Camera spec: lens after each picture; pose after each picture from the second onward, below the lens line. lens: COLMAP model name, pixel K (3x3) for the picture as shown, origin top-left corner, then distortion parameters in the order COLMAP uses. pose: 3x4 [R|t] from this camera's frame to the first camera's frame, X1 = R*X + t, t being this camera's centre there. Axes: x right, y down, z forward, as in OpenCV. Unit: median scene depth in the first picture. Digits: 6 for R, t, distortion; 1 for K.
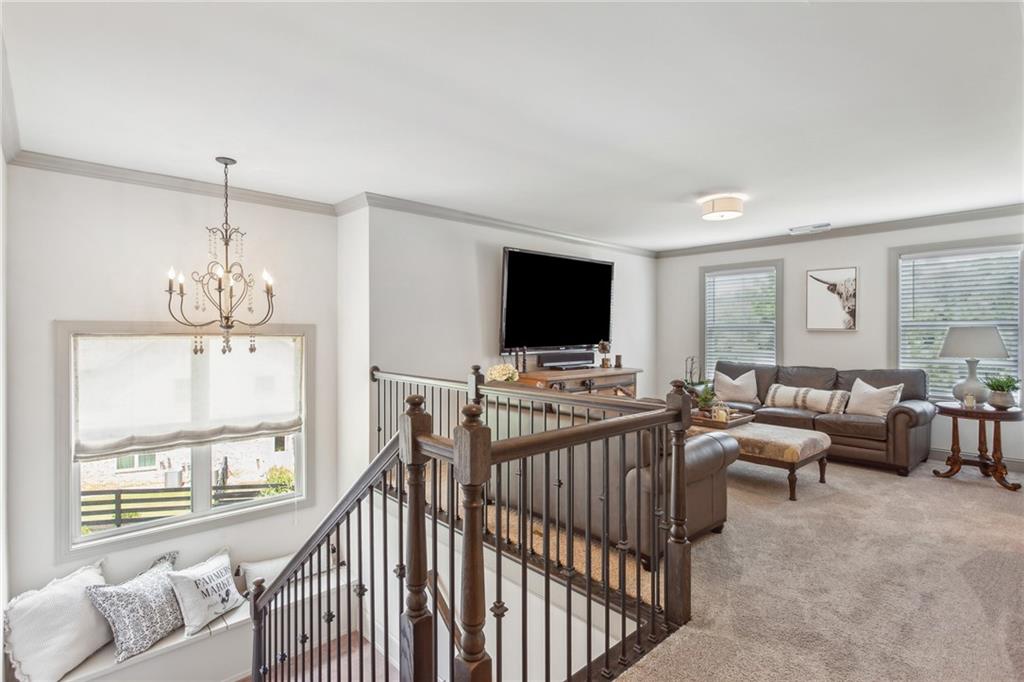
lens RADIAL K [[501.1, 0, 511.6], [0, 501.1, 338.6], [0, 0, 1]] dist [0.000105, 0.001413]
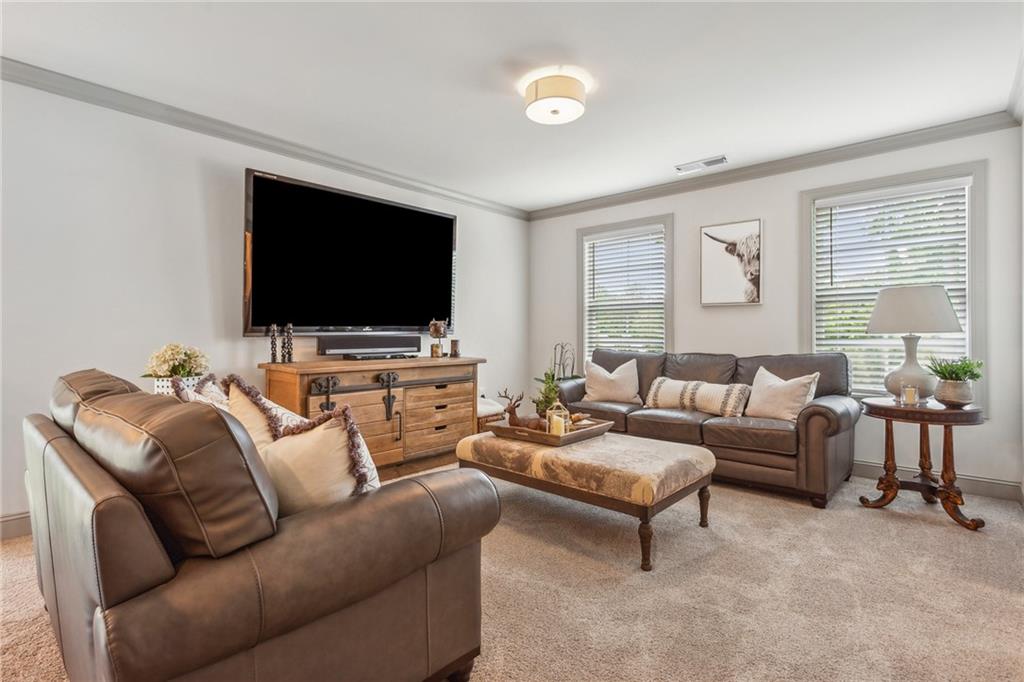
lens RADIAL K [[501.1, 0, 509.1], [0, 501.1, 338.0], [0, 0, 1]] dist [0.000105, 0.001413]
pose [[0.994004, -0.003242, 0.109298, 0.275405], [0.003550, 0.999990, -0.002624, 0.042121], [-0.109288, 0.002996, 0.994006, 0.352388]]
